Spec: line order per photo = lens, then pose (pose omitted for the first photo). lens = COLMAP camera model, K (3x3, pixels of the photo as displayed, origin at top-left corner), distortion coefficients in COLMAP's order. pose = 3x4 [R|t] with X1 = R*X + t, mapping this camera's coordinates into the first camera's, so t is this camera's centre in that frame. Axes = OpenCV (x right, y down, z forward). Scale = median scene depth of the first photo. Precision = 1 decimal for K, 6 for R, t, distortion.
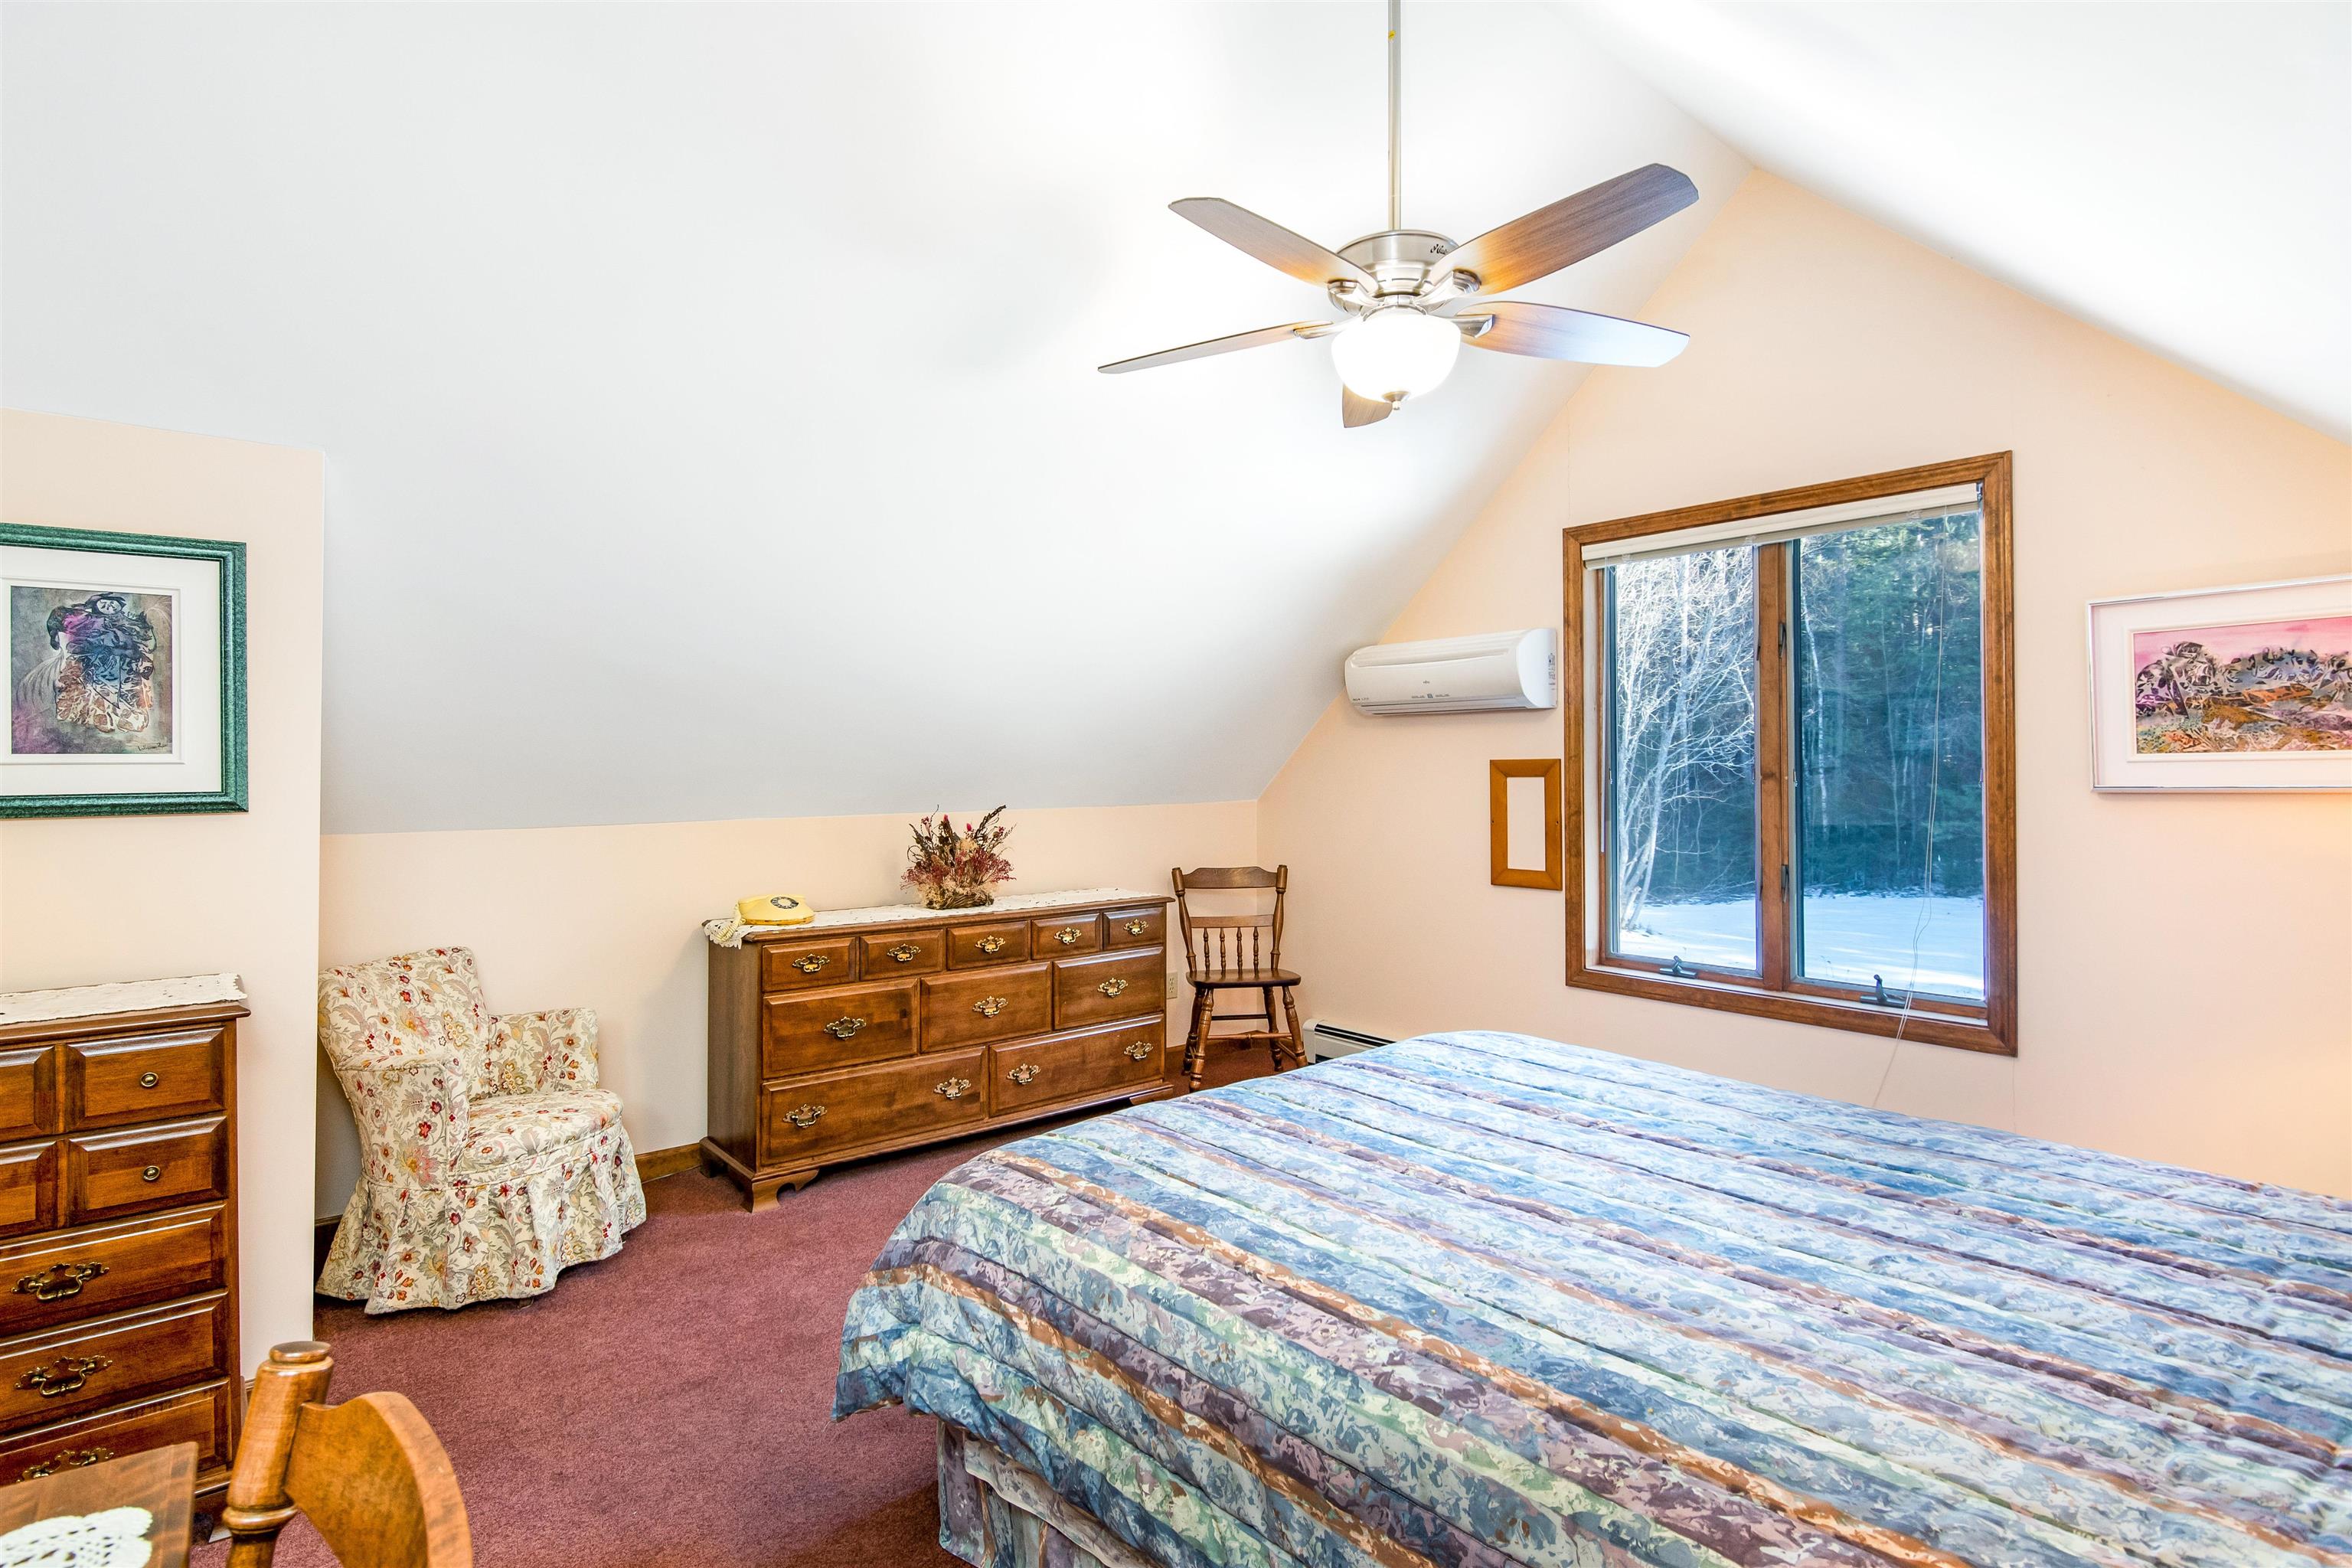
lens RADIAL K [[1176.5, 0, 1168.3], [0, 1176.5, 777.7], [0, 0, 1]] dist [-0.002470, -0.003544]
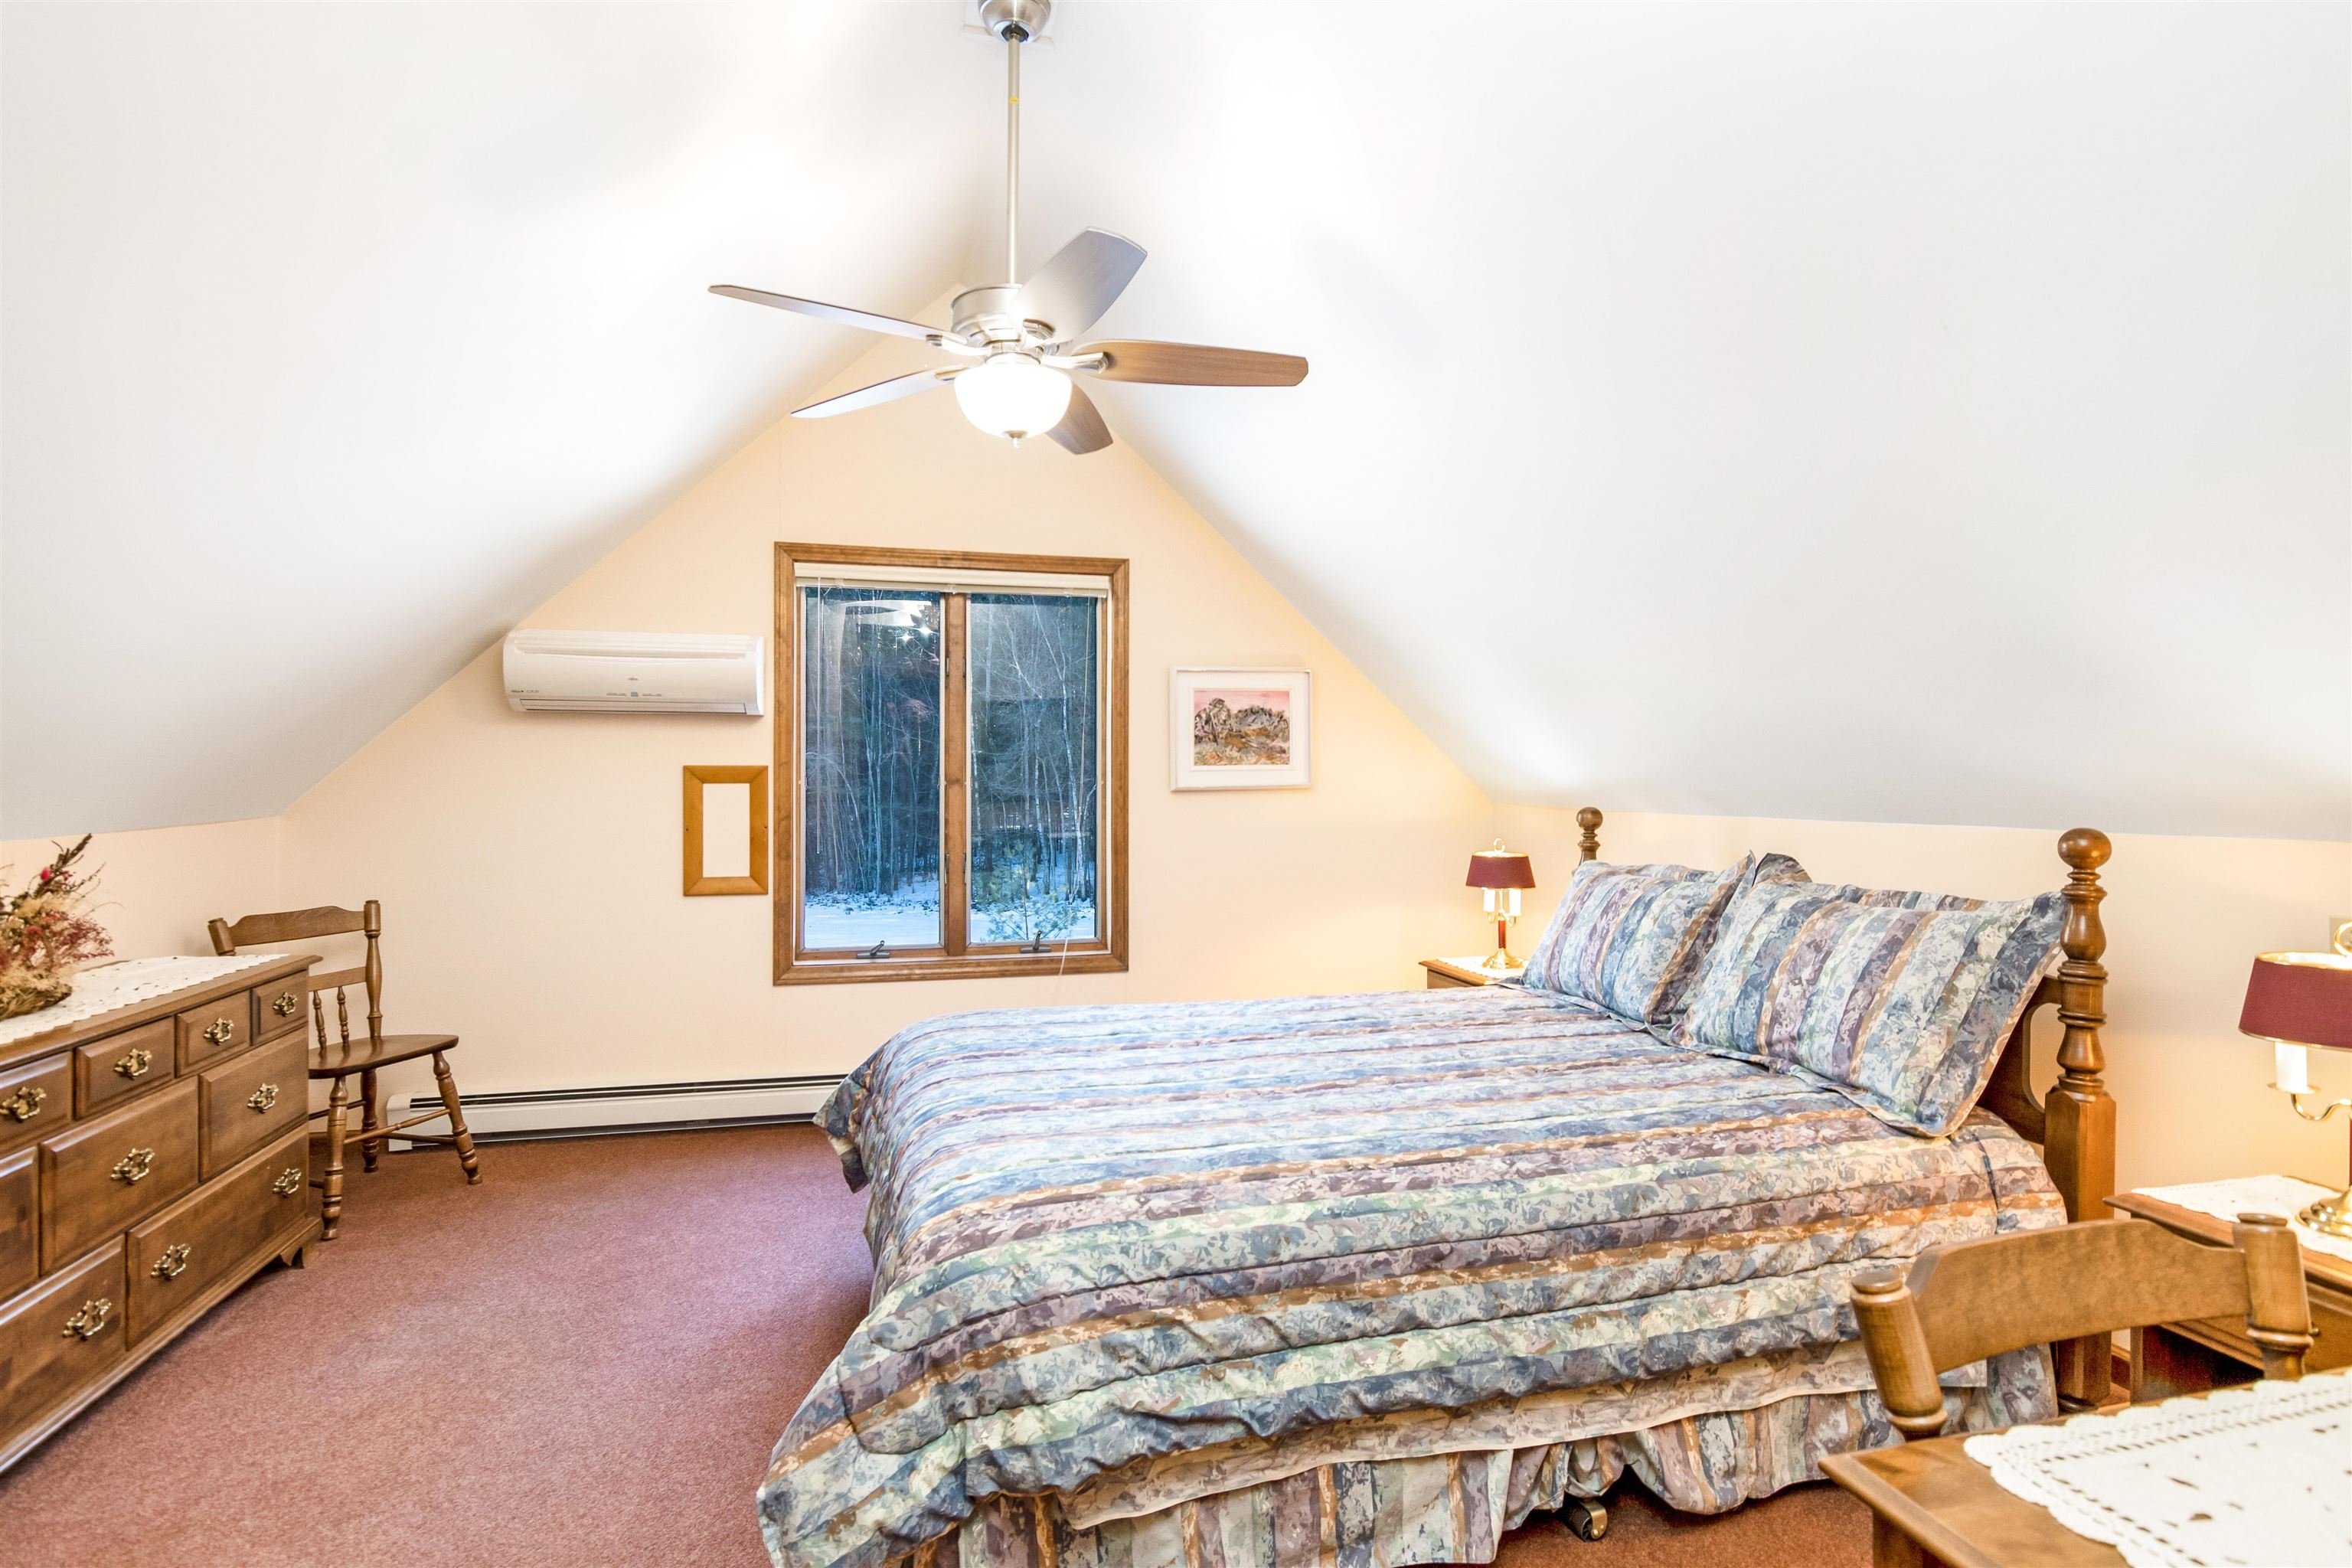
lens RADIAL K [[1176.5, 0, 1178.3], [0, 1176.5, 782.0], [0, 0, 1]] dist [-0.002470, -0.003544]
pose [[0.419844, -0.003415, 0.907590, -0.996784], [0.006185, 0.999980, 0.000902, -0.000242], [-0.907575, 0.005235, 0.419857, 0.547164]]
